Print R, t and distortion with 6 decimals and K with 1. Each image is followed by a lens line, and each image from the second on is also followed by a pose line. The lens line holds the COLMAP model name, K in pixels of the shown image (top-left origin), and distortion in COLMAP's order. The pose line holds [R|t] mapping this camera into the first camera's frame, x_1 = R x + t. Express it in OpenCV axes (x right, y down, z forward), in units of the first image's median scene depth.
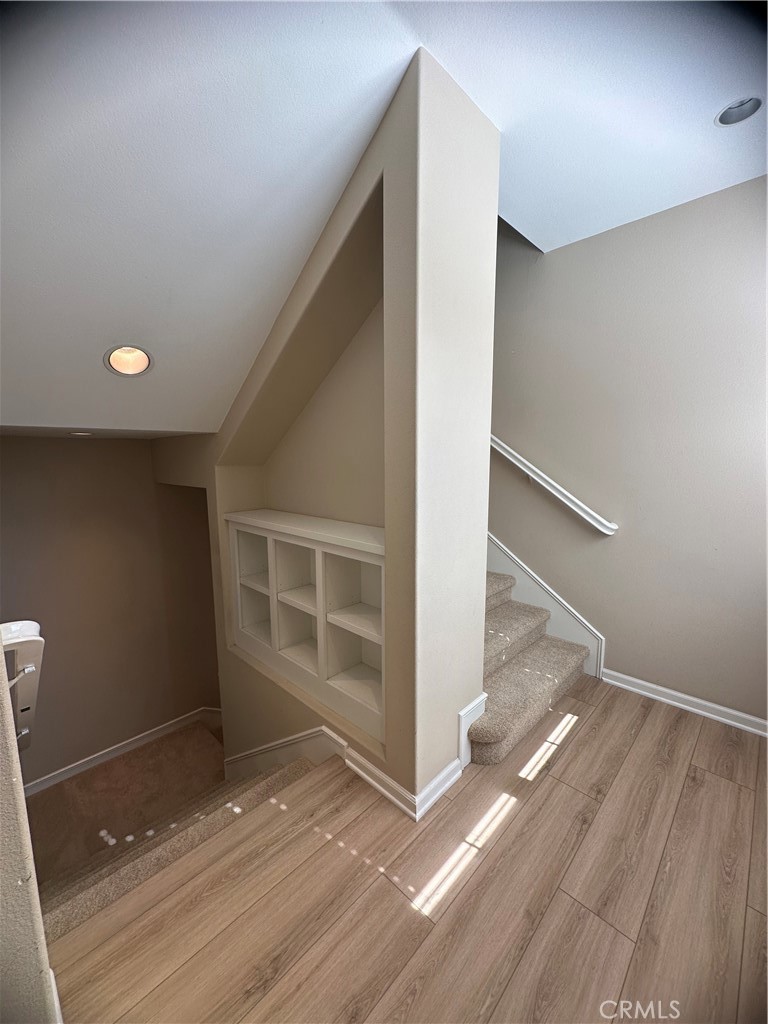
lens RADIAL K [[407.0, 0, 386.3], [0, 407.0, 513.4], [0, 0, 1]] dist [-0.001962, 0.000271]
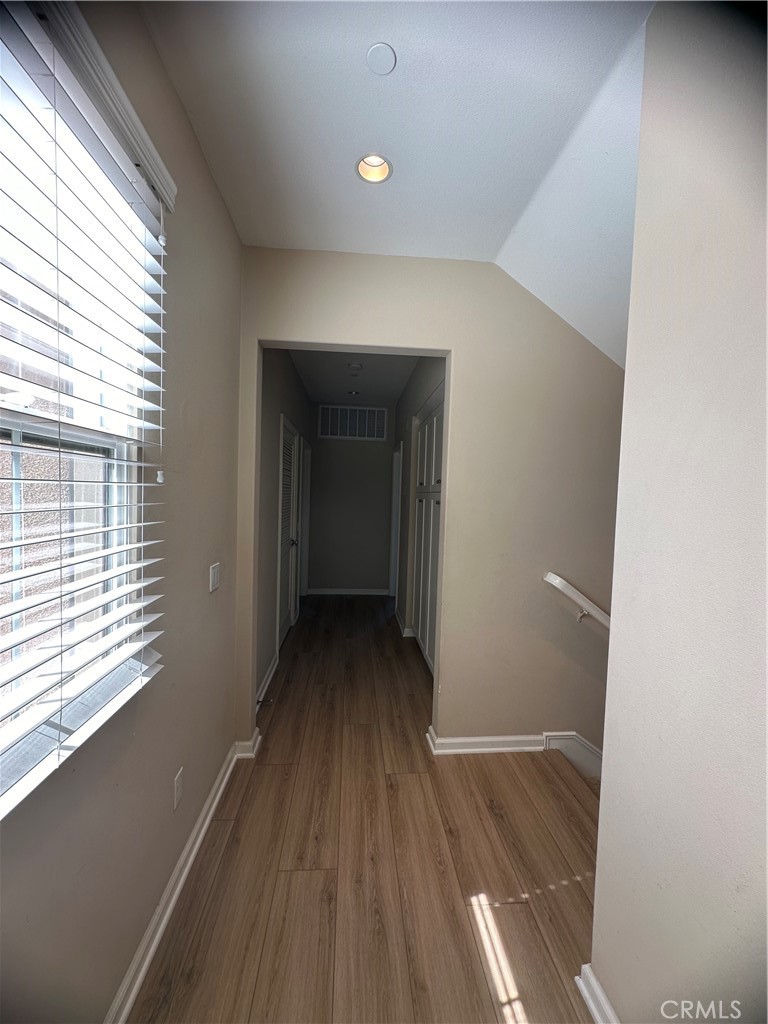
lens RADIAL K [[407.0, 0, 385.4], [0, 407.0, 514.4], [0, 0, 1]] dist [-0.001962, 0.000271]
pose [[-0.662403, 0.025965, -0.748698, 1.135540], [-0.120980, 0.982574, 0.141112, -0.224877], [0.739315, 0.184051, -0.647718, 1.406835]]
